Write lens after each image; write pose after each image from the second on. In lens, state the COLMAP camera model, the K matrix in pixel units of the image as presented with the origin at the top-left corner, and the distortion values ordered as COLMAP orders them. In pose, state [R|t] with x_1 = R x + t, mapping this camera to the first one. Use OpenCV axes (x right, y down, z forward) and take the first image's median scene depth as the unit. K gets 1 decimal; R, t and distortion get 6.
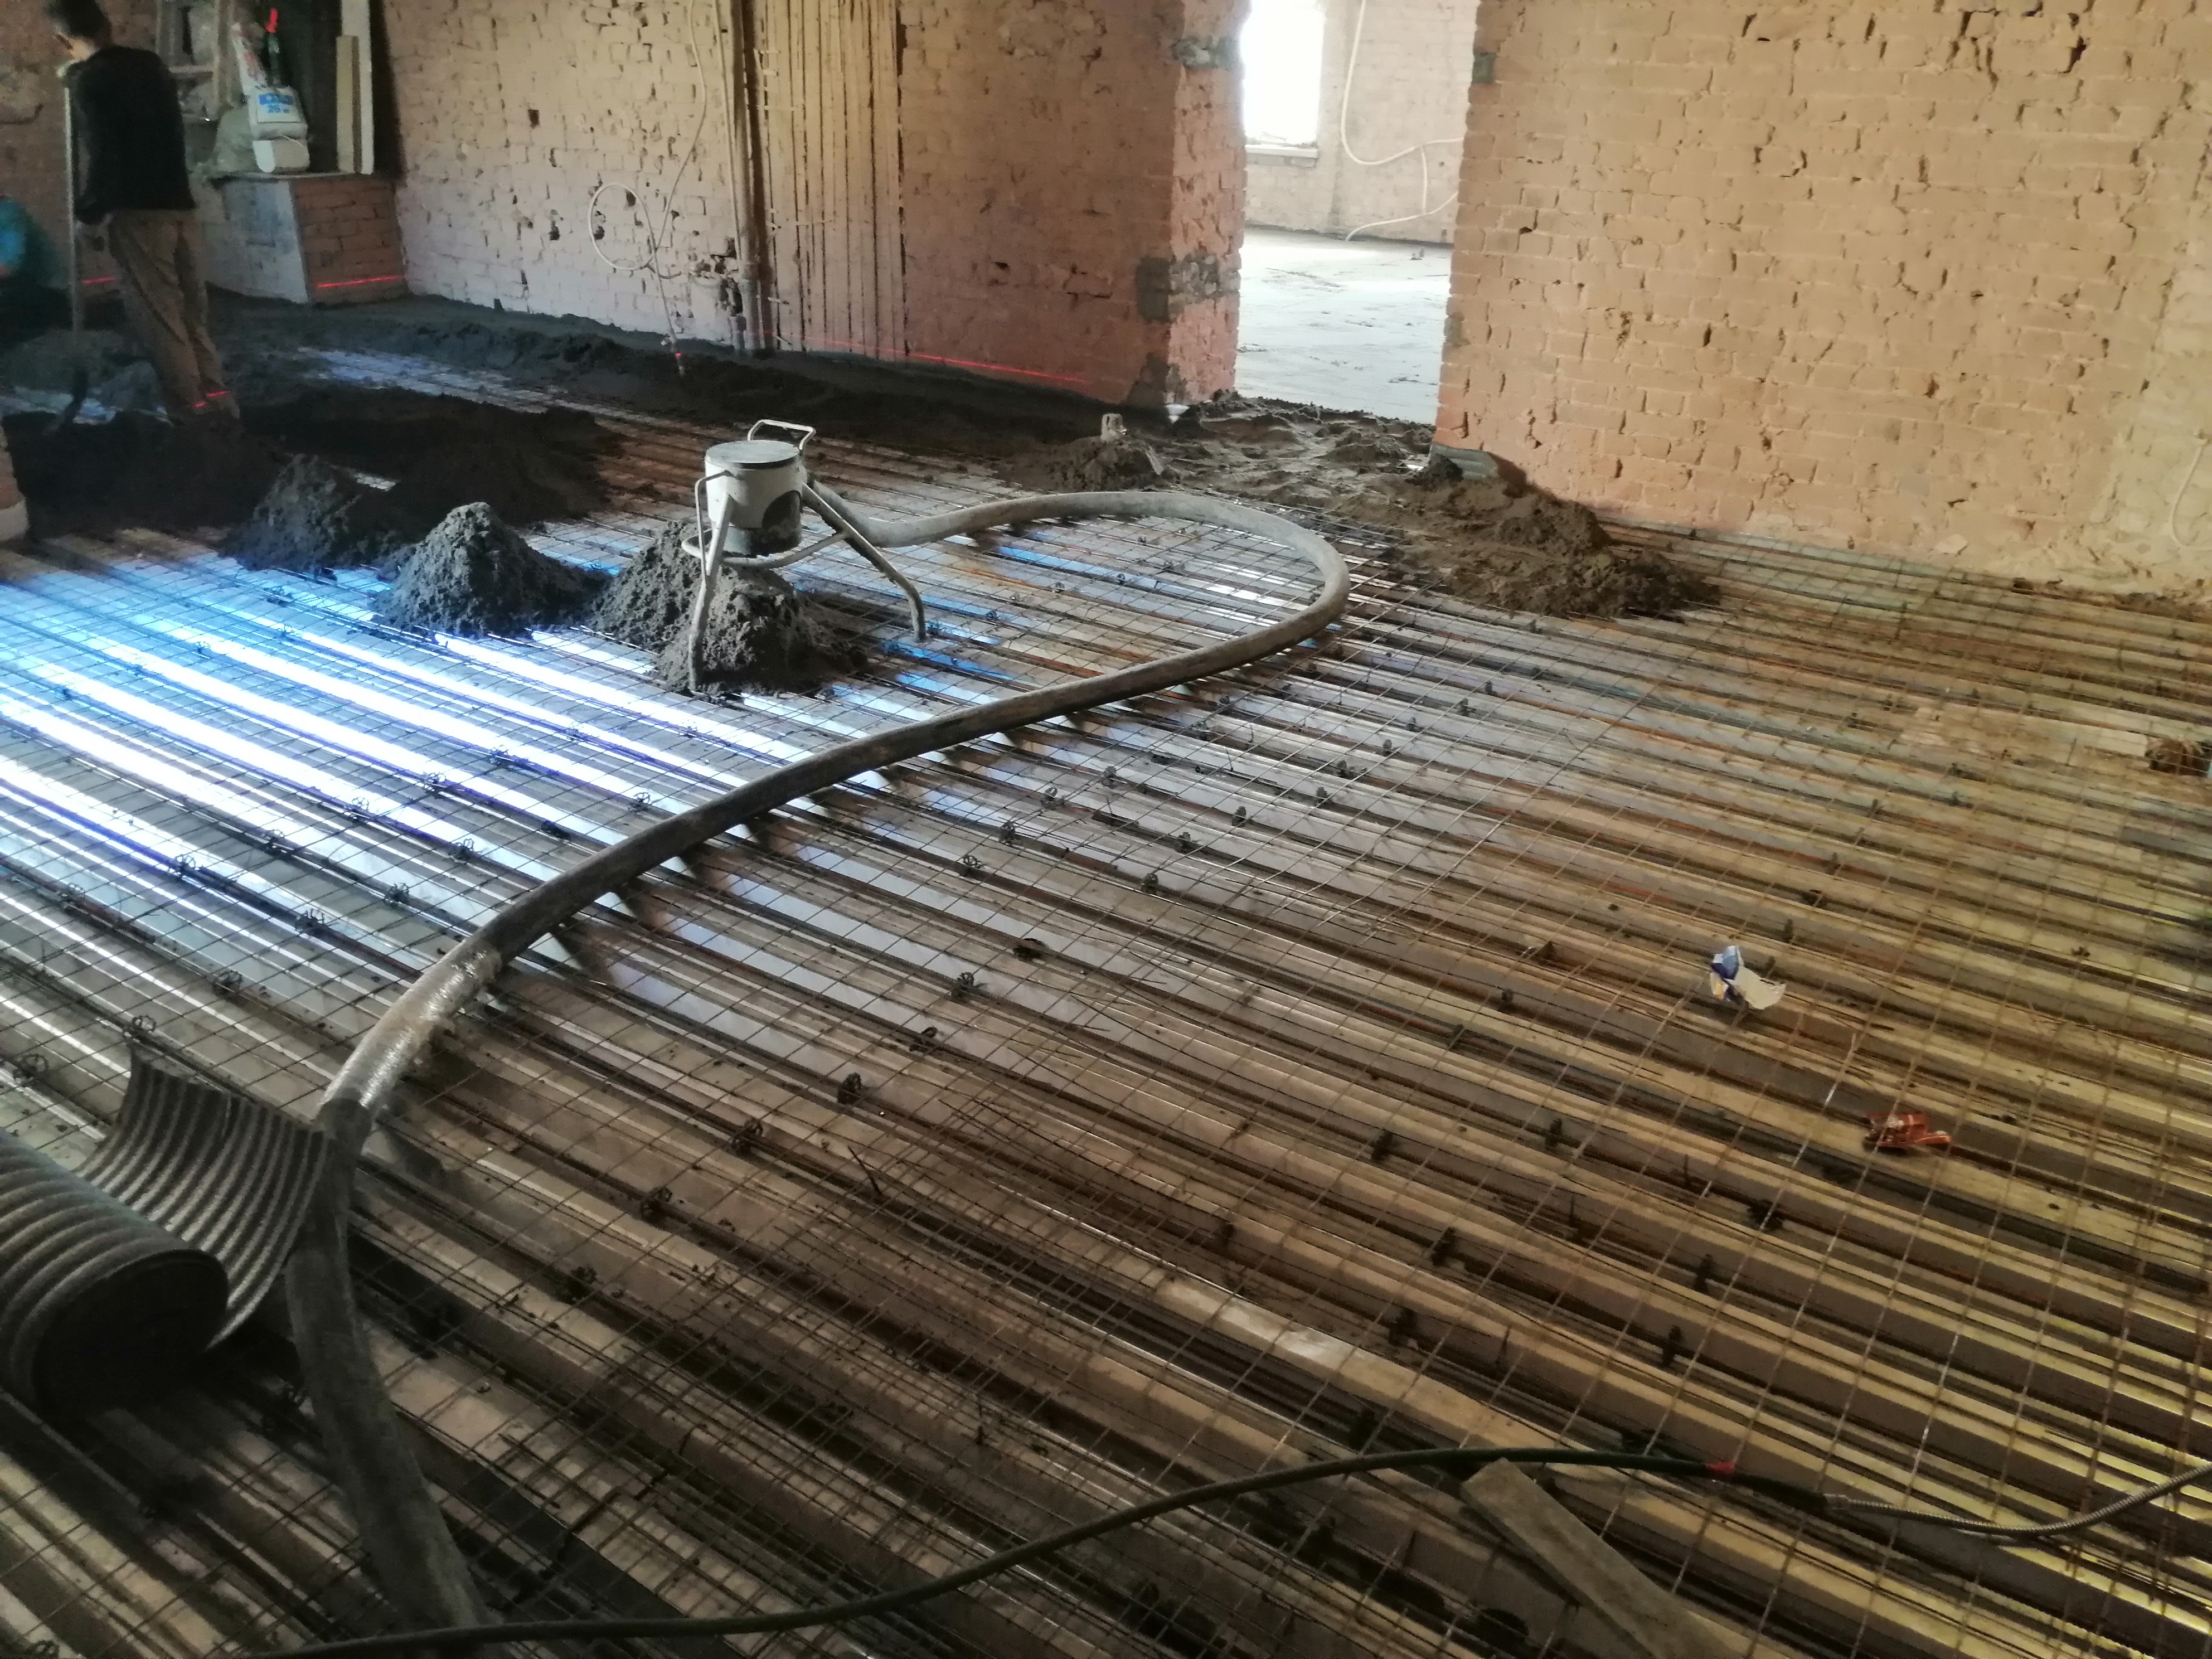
lens RADIAL K [[1714.8, 0, 1115.2], [0, 1714.8, 828.2], [0, 0, 1]] dist [0.015555, -0.035053]
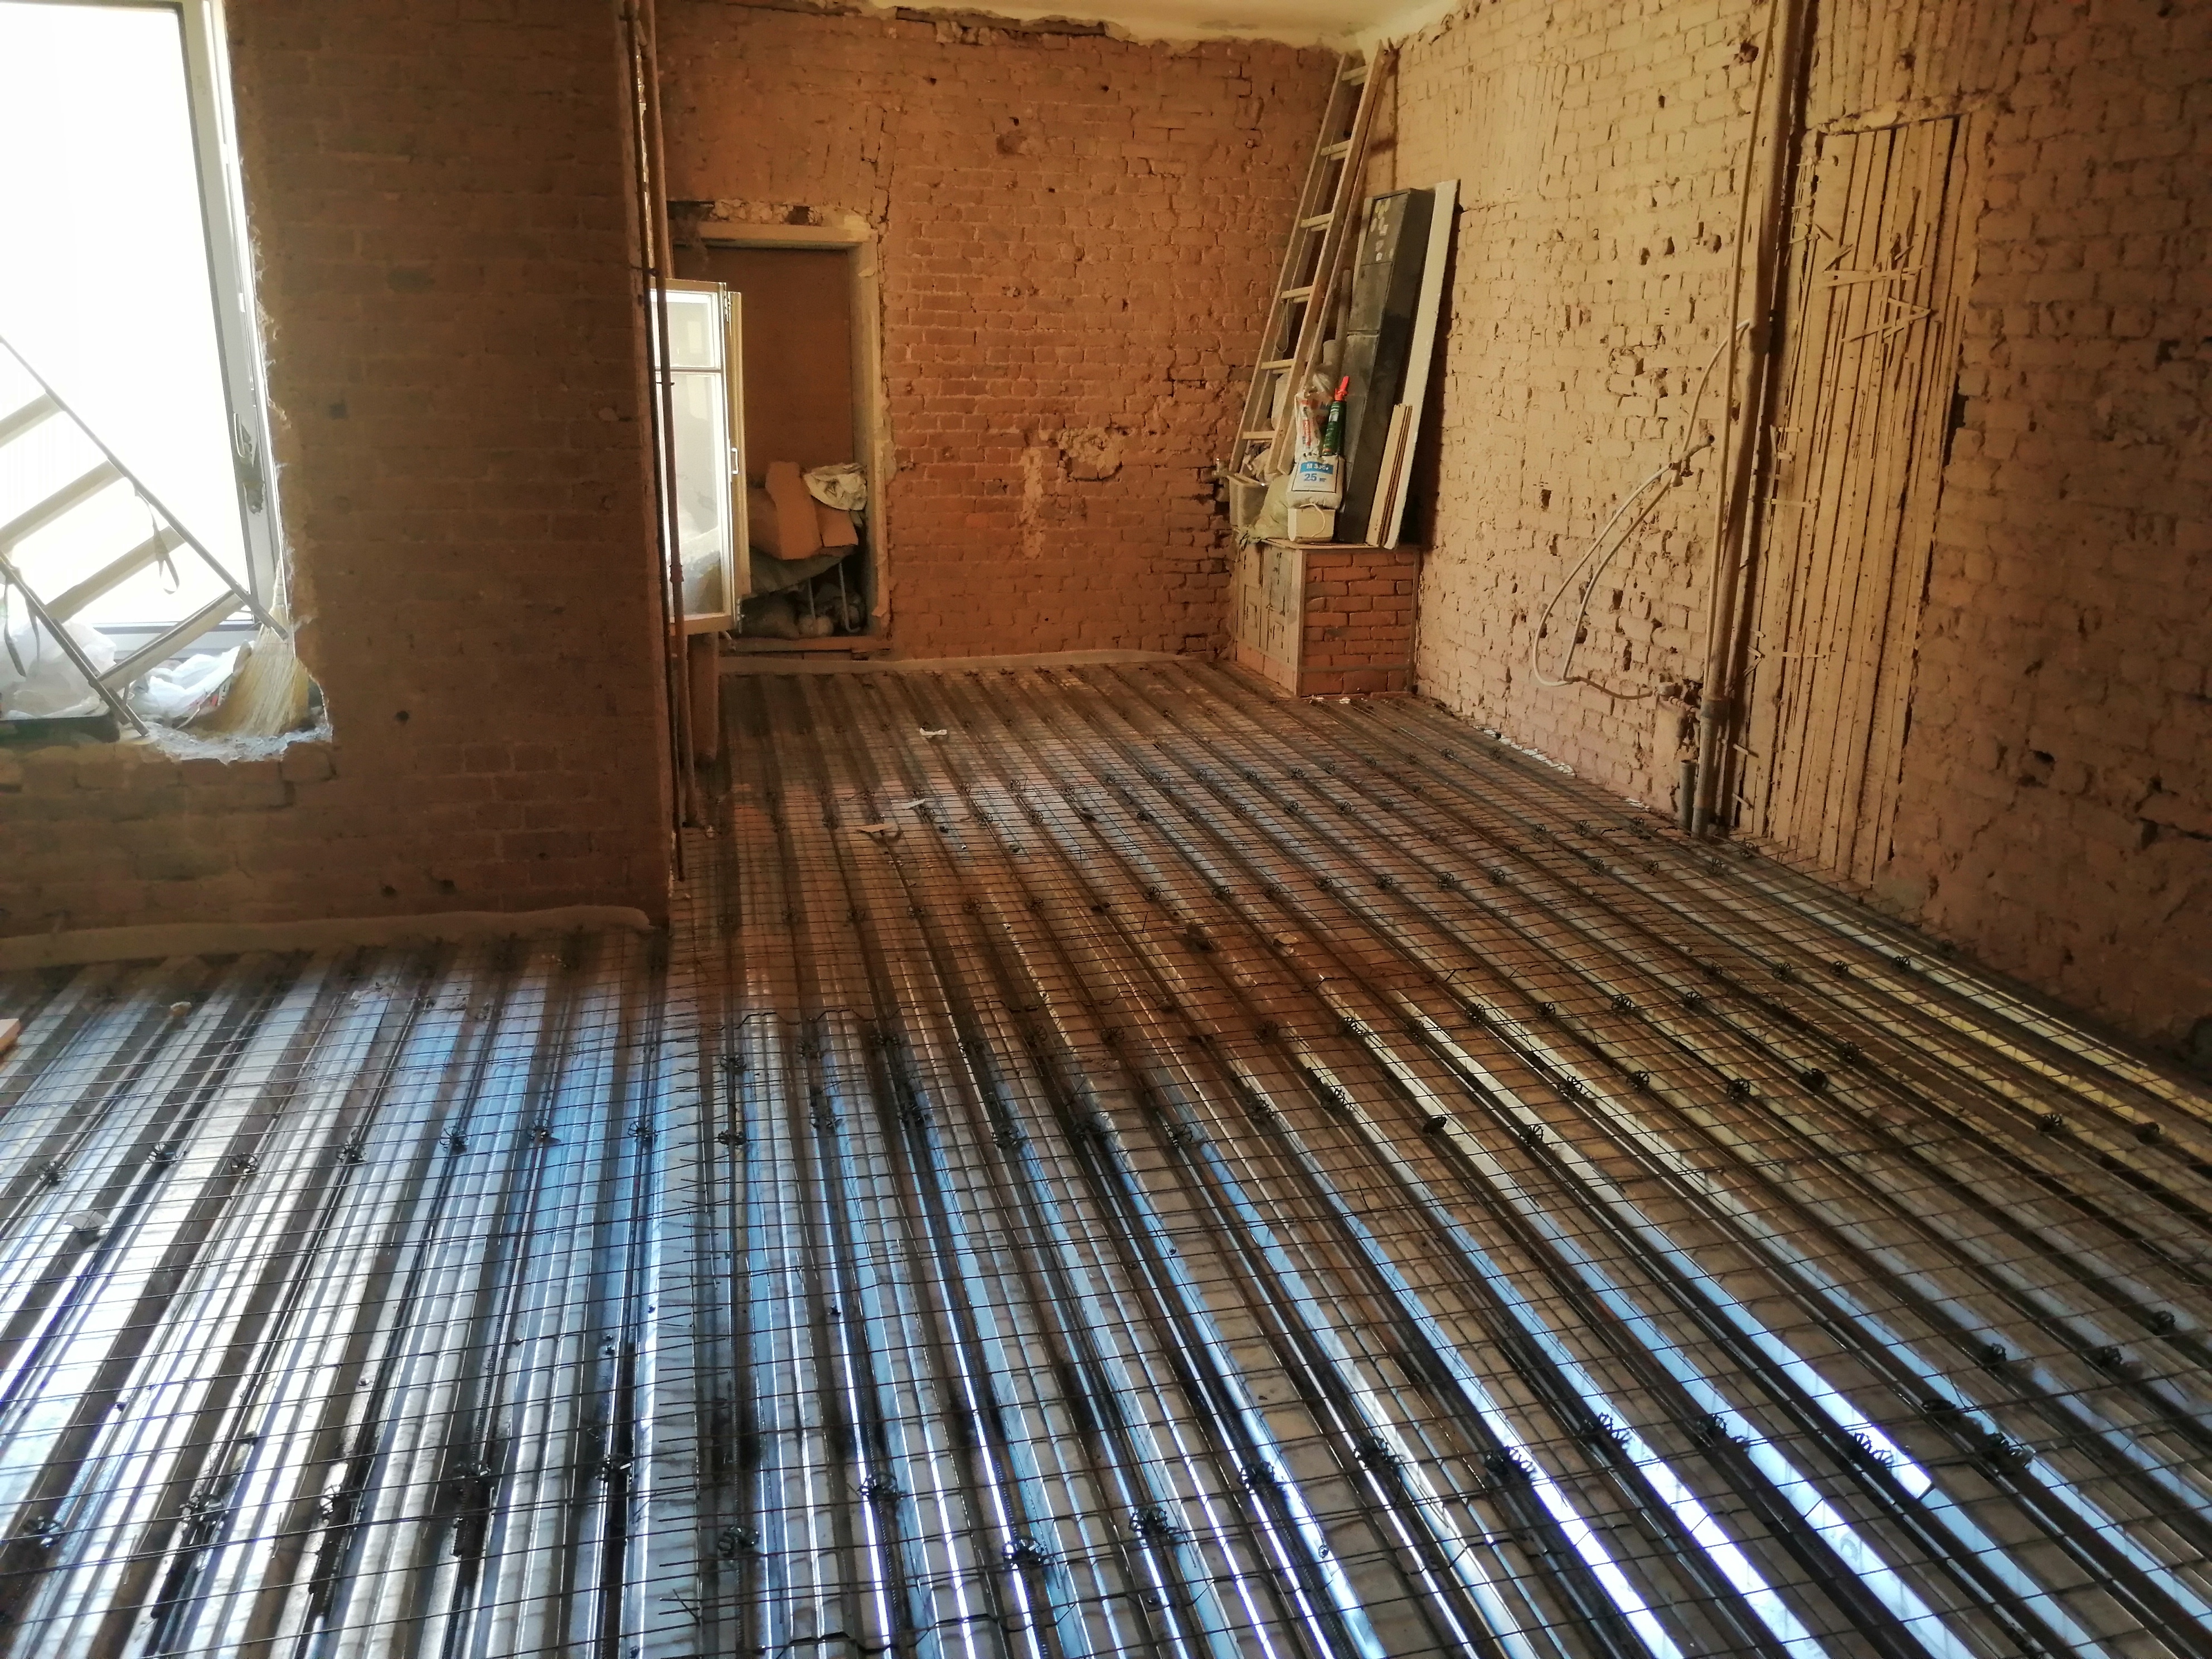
lens RADIAL K [[1714.8, 0, 1117.0], [0, 1714.8, 834.0], [0, 0, 1]] dist [0.015555, -0.035053]
pose [[0.726437, 0.169959, -0.665886, 0.107206], [-0.289635, 0.954397, -0.072374, -0.156519], [0.623219, 0.245439, 0.742535, 0.330828]]
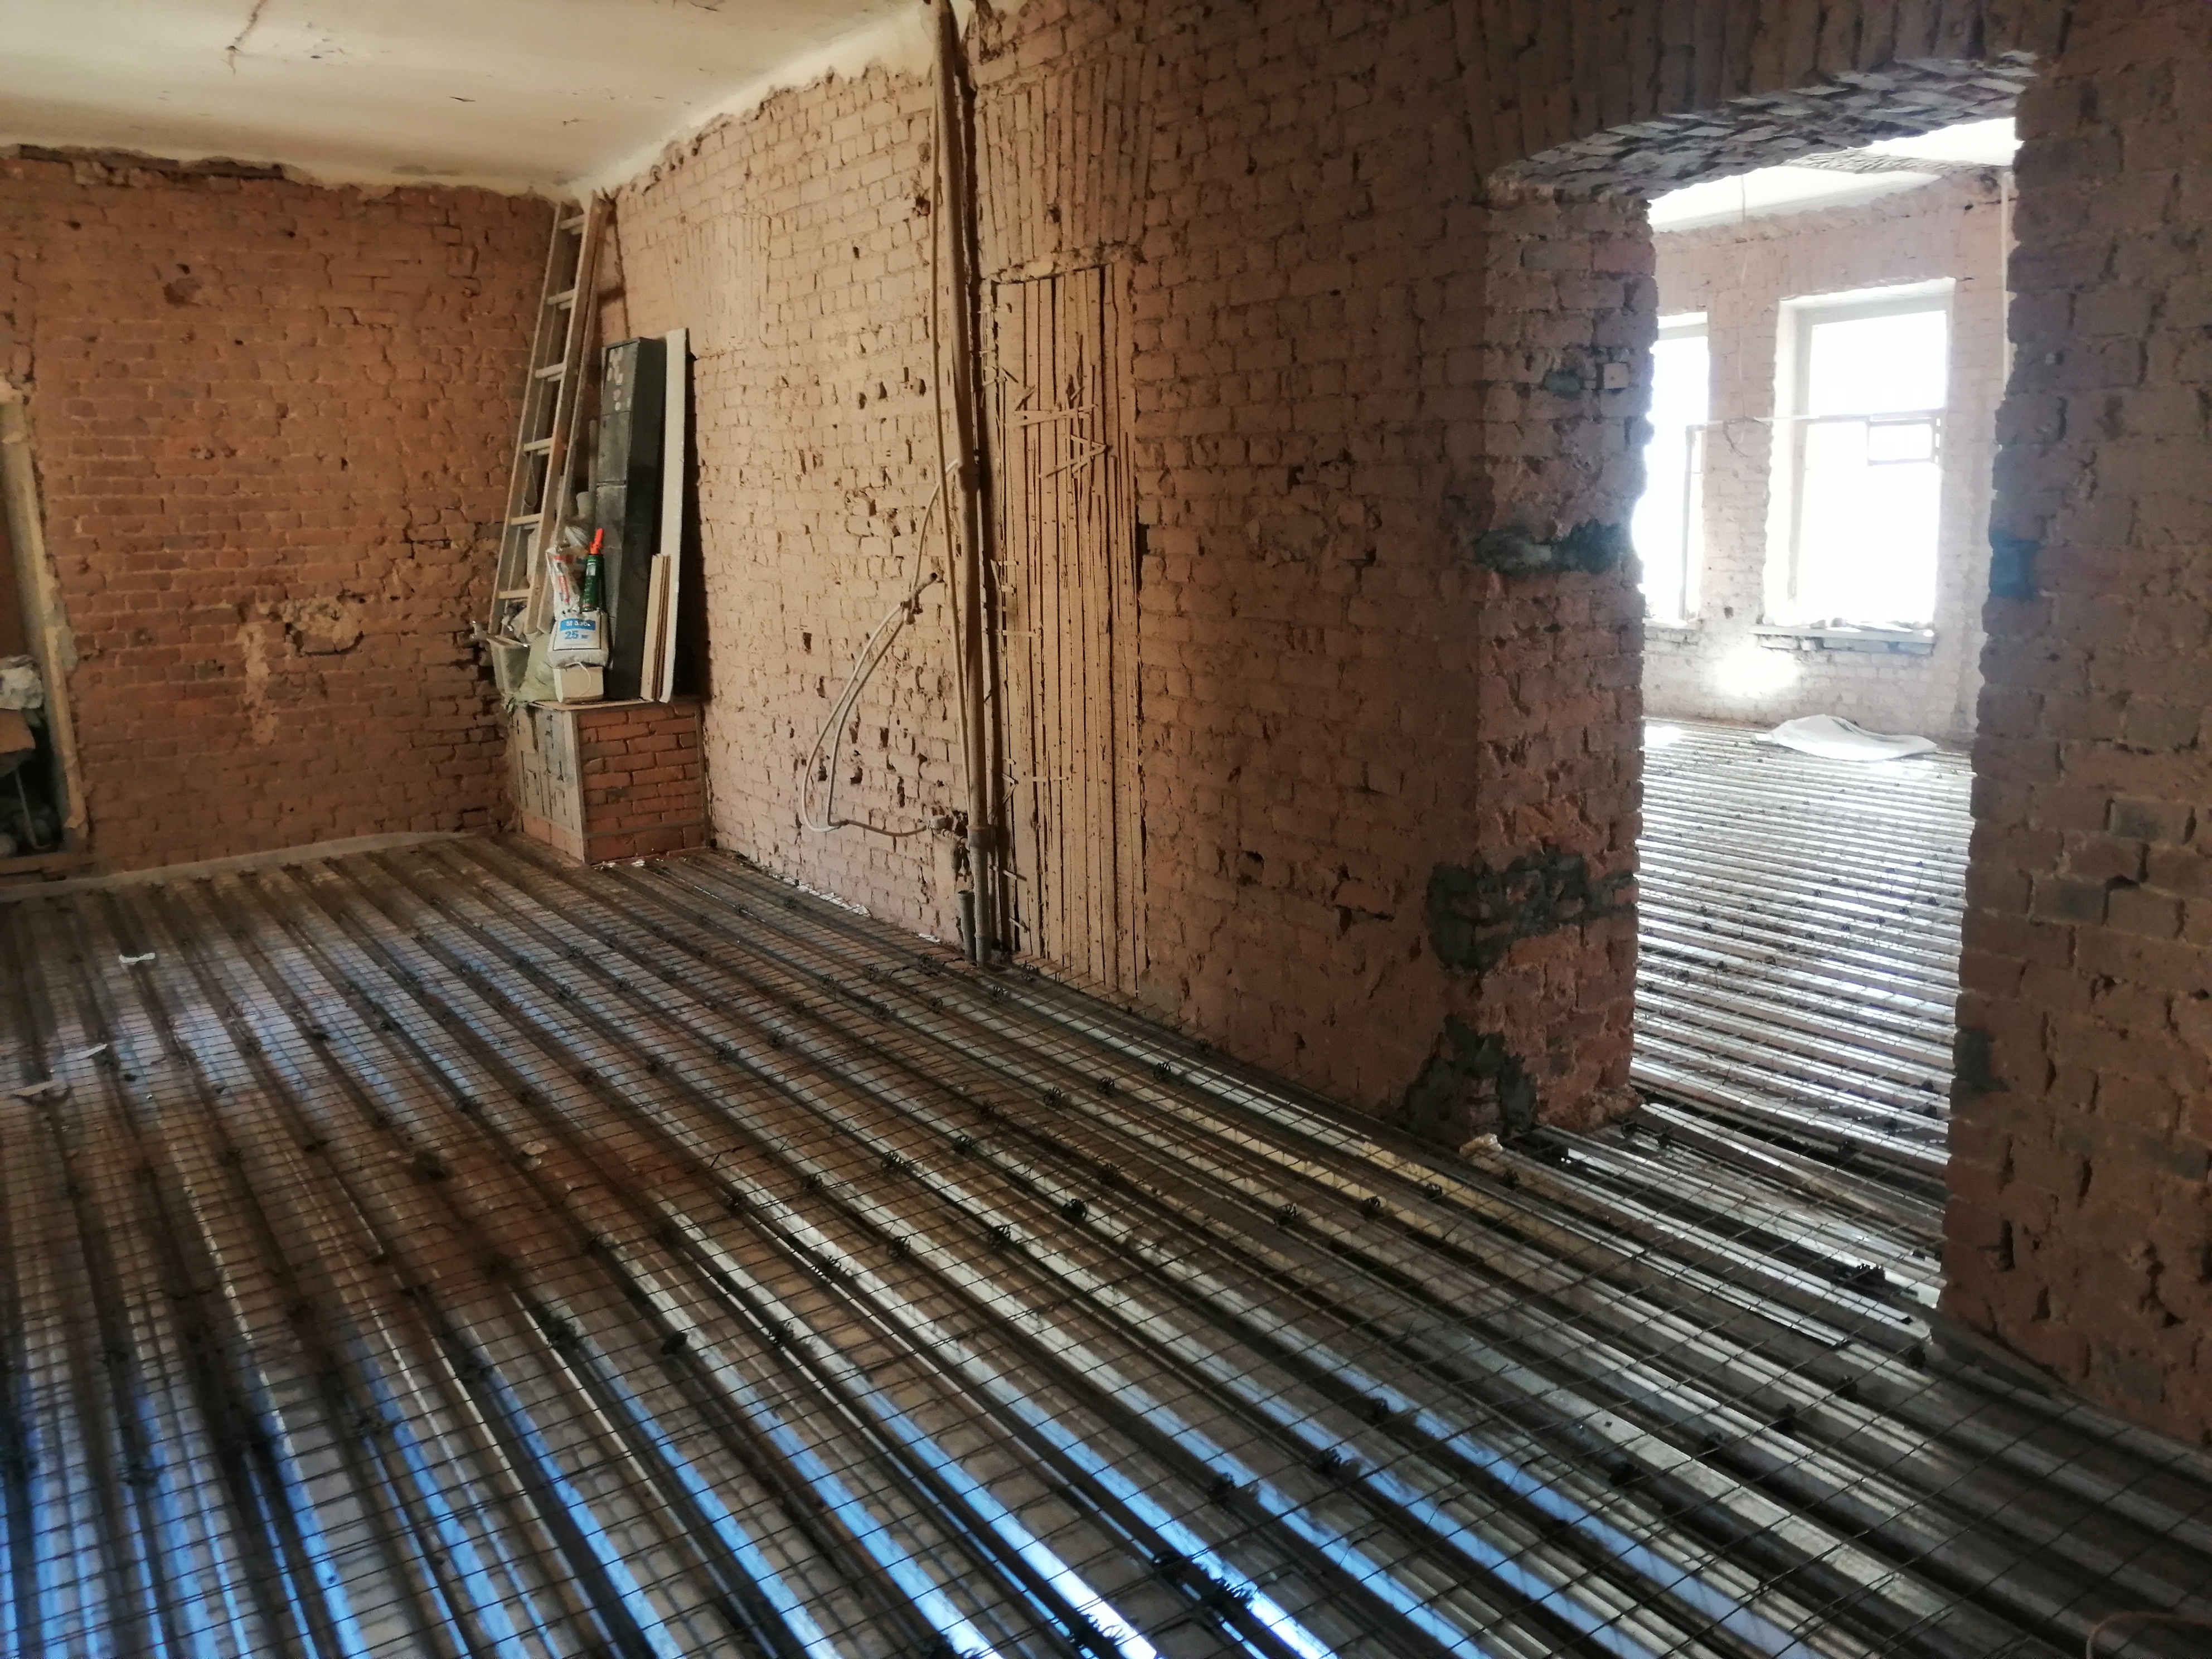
lens RADIAL K [[1714.8, 0, 1117.1], [0, 1714.8, 831.6], [0, 0, 1]] dist [0.015555, -0.035053]
pose [[0.923474, 0.024325, -0.382889, 0.133945], [-0.116773, 0.968459, -0.220115, -0.183624], [0.365458, 0.247981, 0.897188, 0.383743]]
